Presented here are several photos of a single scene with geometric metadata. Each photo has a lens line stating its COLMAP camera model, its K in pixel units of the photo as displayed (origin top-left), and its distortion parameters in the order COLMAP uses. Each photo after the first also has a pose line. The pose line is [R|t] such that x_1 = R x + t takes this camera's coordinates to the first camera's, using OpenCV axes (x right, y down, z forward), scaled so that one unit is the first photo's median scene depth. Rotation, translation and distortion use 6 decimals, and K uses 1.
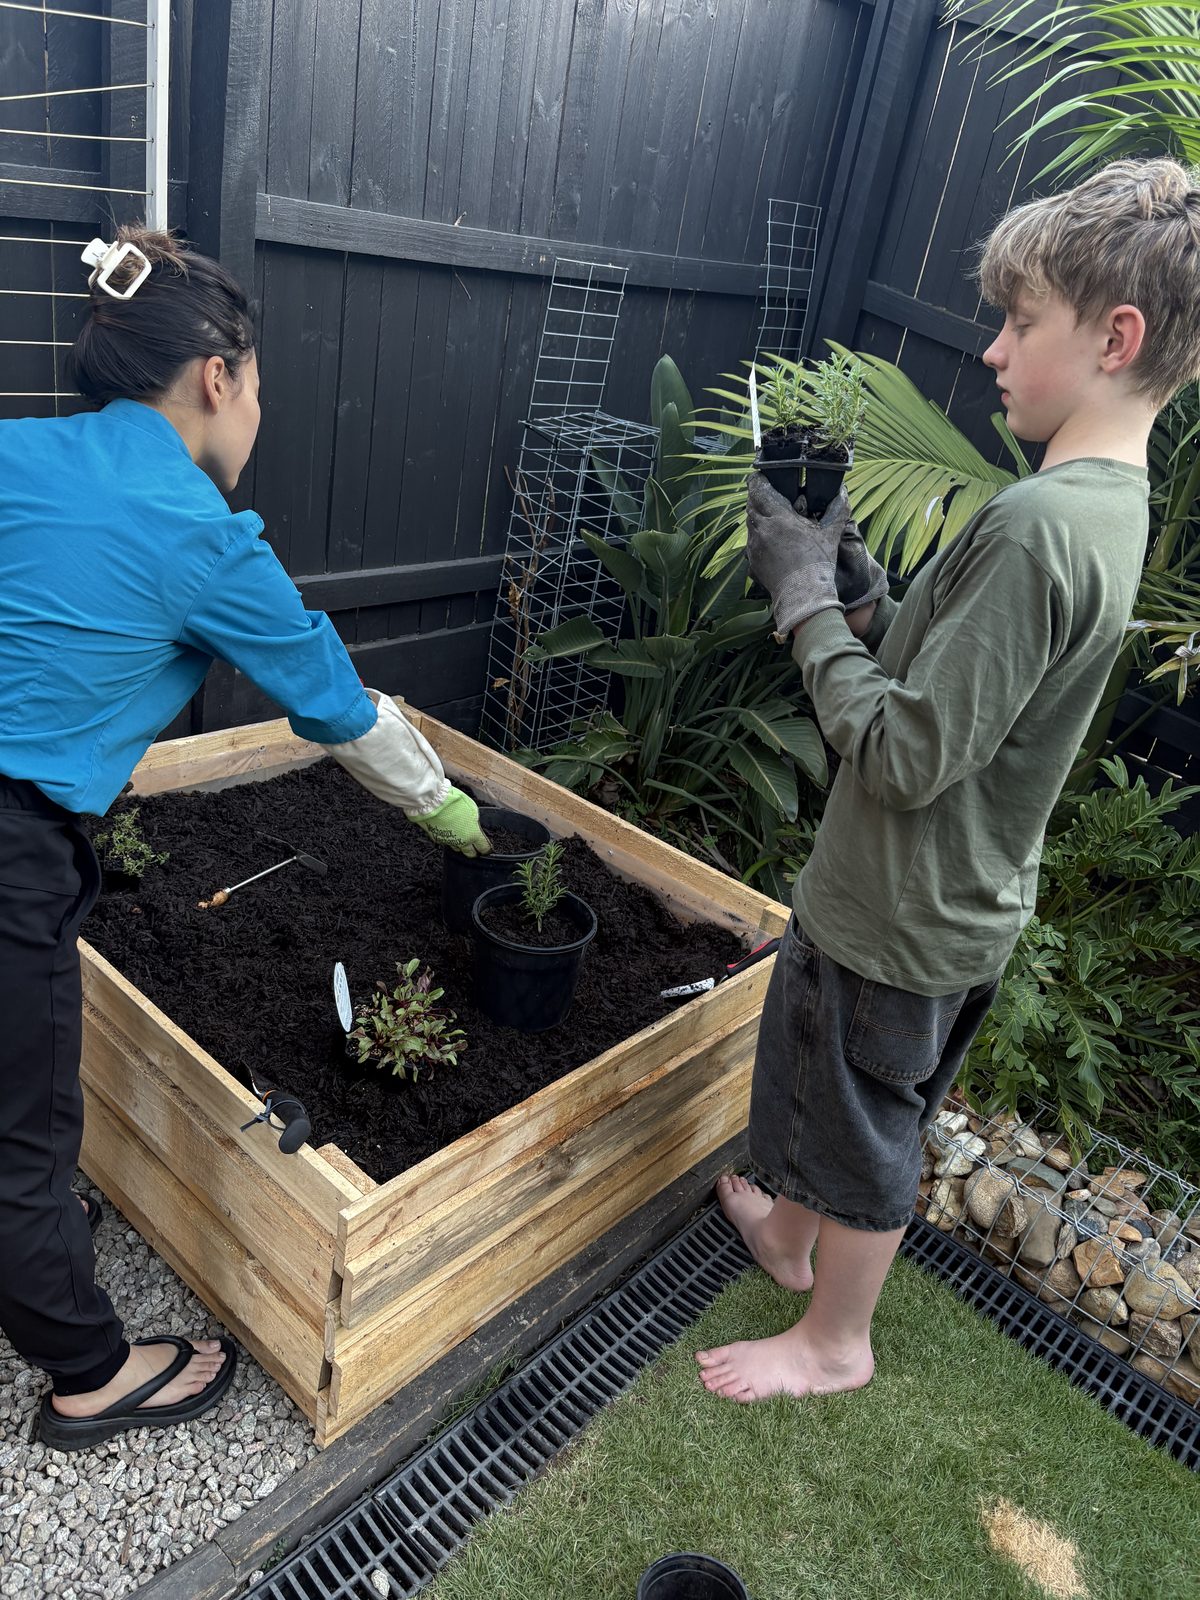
lens RADIAL K [[1260.3, 0, 600.0], [0, 1260.3, 800.0], [0, 0, 1]] dist [-0.000277, 0.000097]
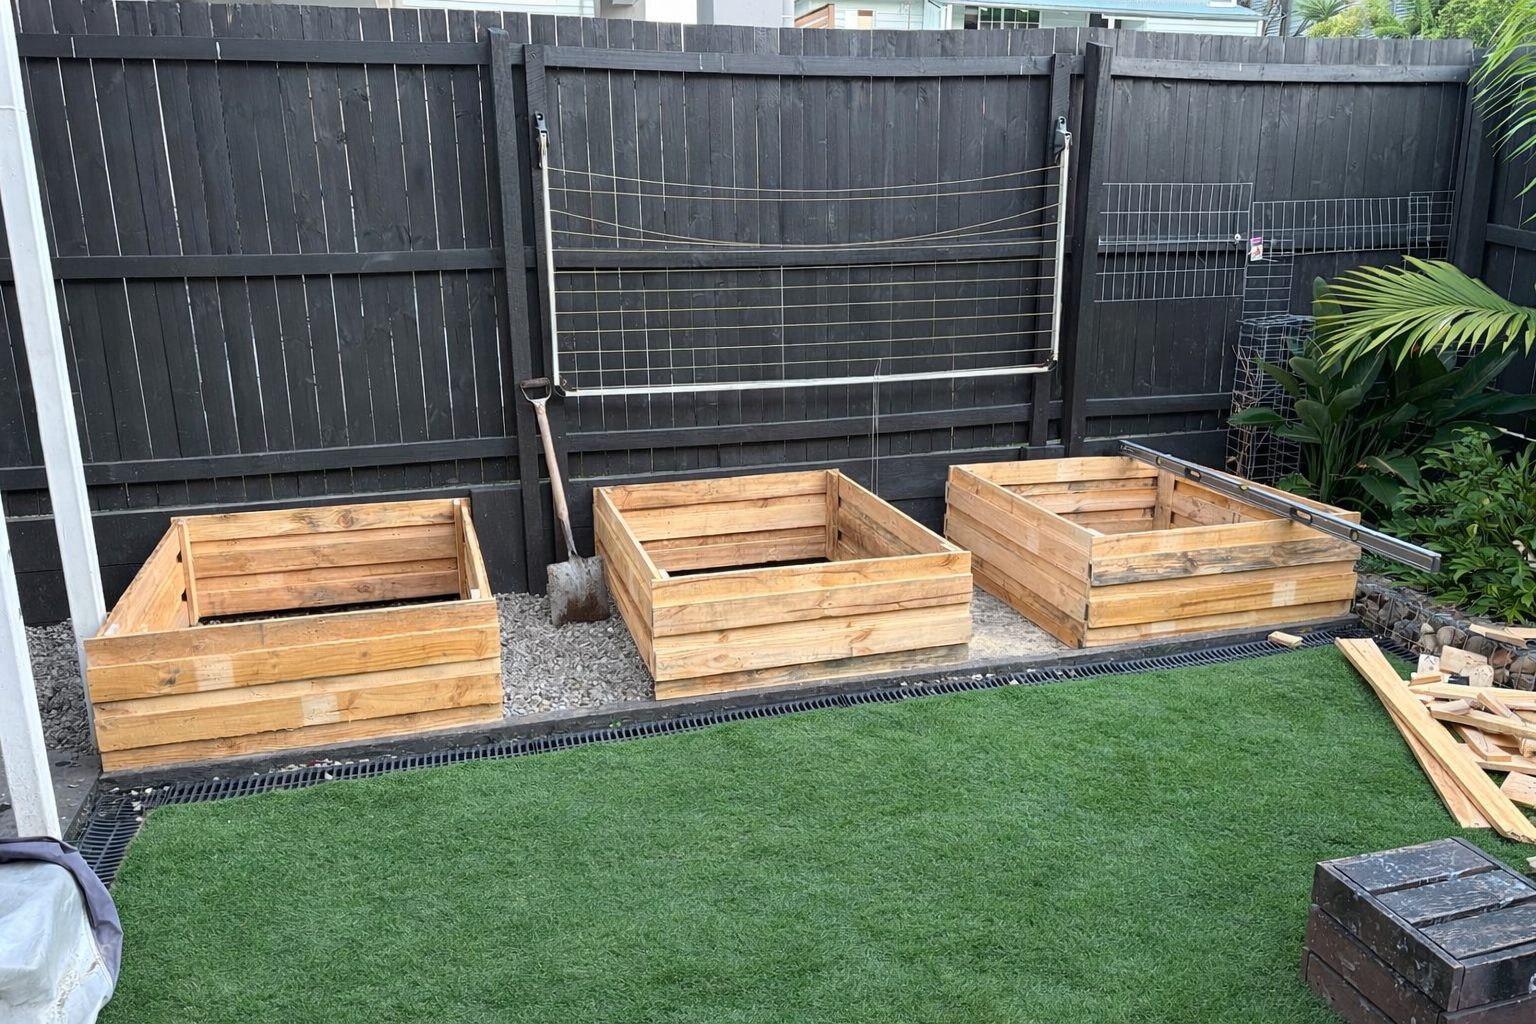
lens RADIAL K [[1216.7, 0, 768.0], [0, 1216.7, 512.0], [0, 0, 1]] dist [0.105082, 0.002190]
pose [[0.830812, -0.030657, -0.555708, 0.391880], [-0.107779, 0.970718, -0.214687, 0.486511], [0.546017, 0.238258, 0.803180, -0.897163]]
